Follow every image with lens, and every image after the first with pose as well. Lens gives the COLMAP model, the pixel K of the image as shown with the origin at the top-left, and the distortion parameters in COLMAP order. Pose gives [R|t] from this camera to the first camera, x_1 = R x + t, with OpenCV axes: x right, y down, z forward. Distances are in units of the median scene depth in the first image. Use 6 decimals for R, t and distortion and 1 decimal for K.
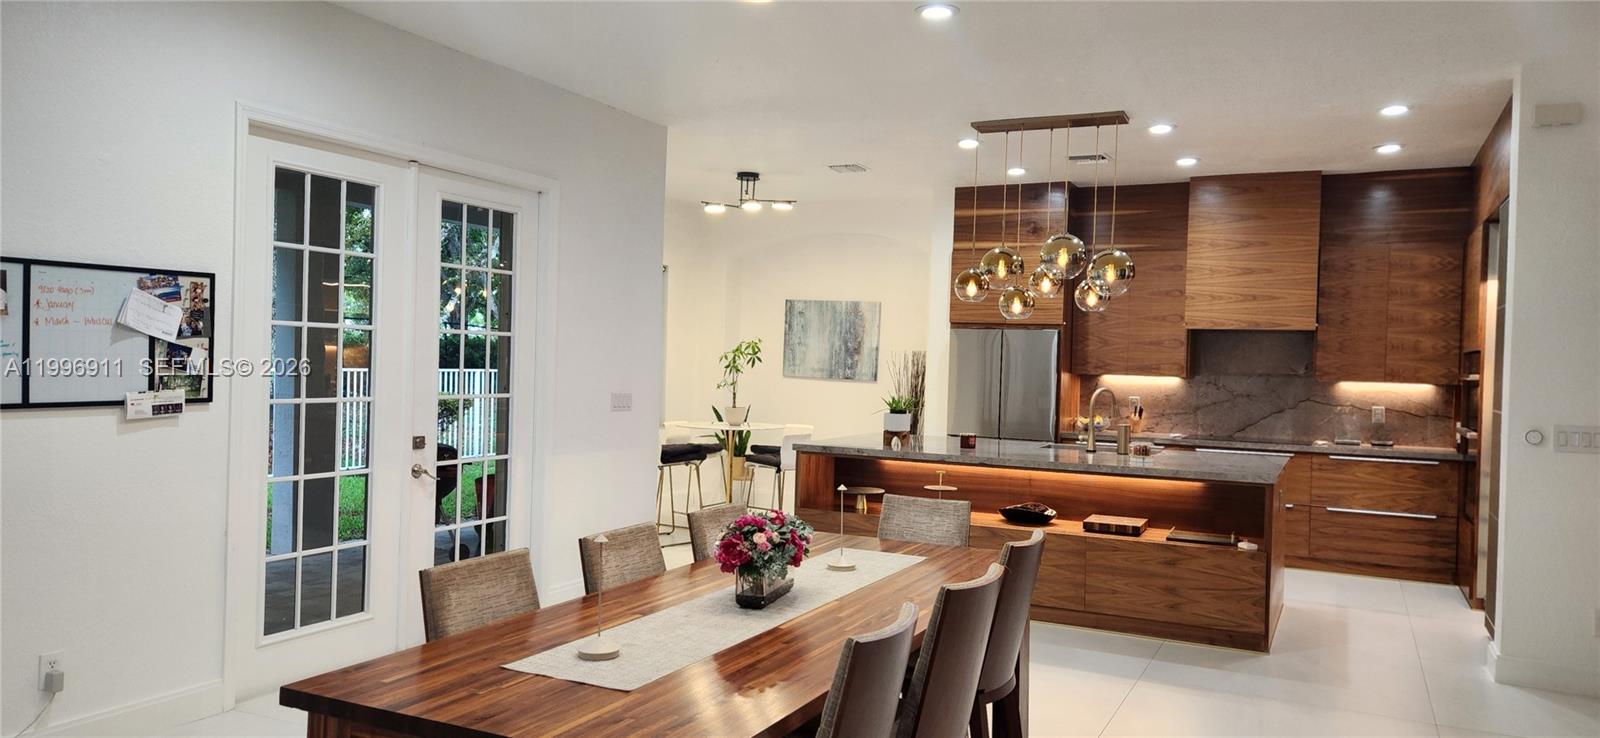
lens RADIAL K [[1069.8, 0, 787.0], [0, 1069.8, 377.9], [0, 0, 1]] dist [0.076376, -0.065415]
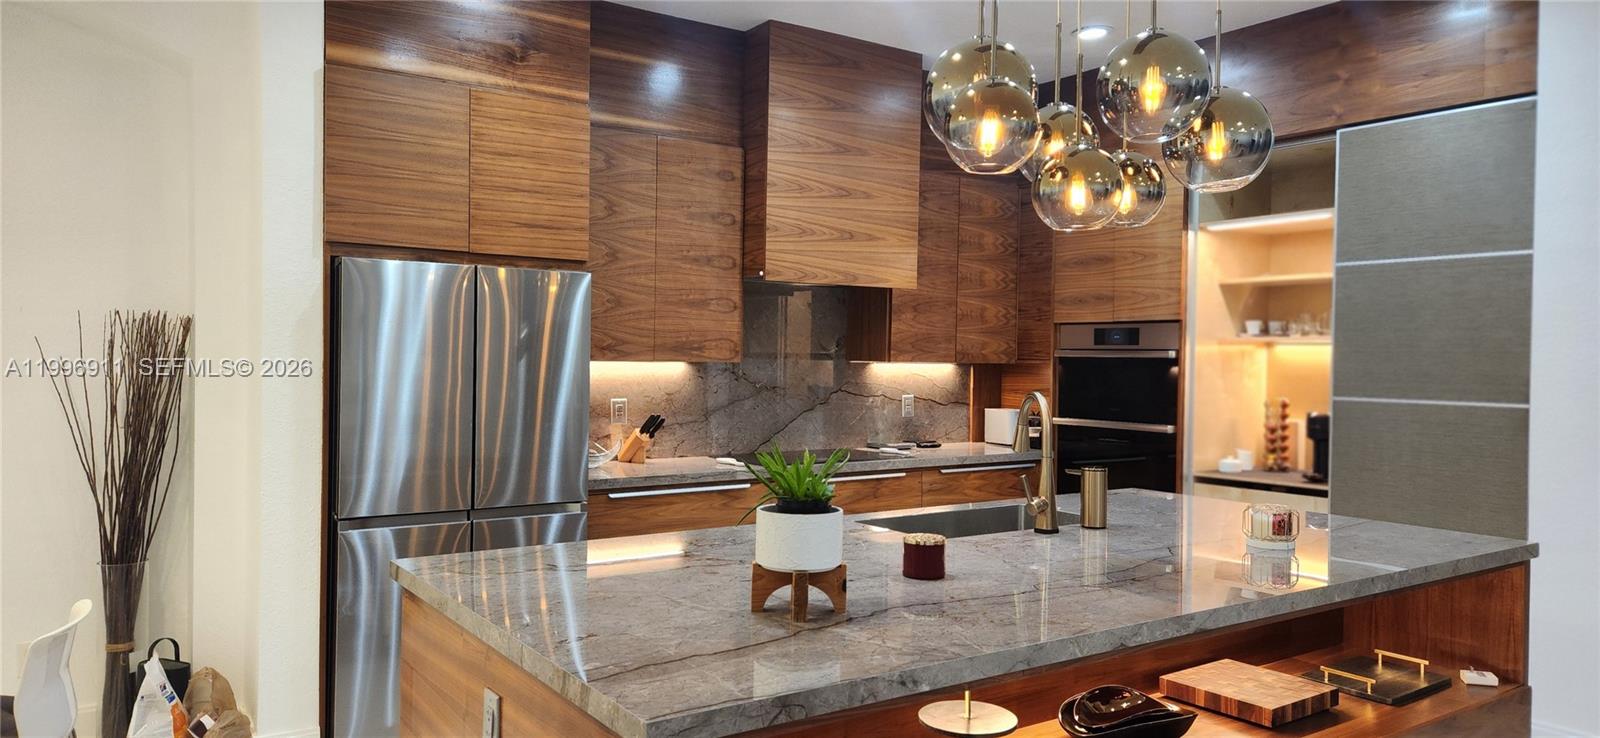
lens RADIAL K [[1069.8, 0, 806.2], [0, 1069.8, 380.7], [0, 0, 1]] dist [0.076376, -0.065415]
pose [[0.473460, -0.042189, 0.879805, -0.141189], [0.017335, 0.999105, 0.038581, -0.013347], [-0.880645, -0.003015, 0.473767, 0.729296]]
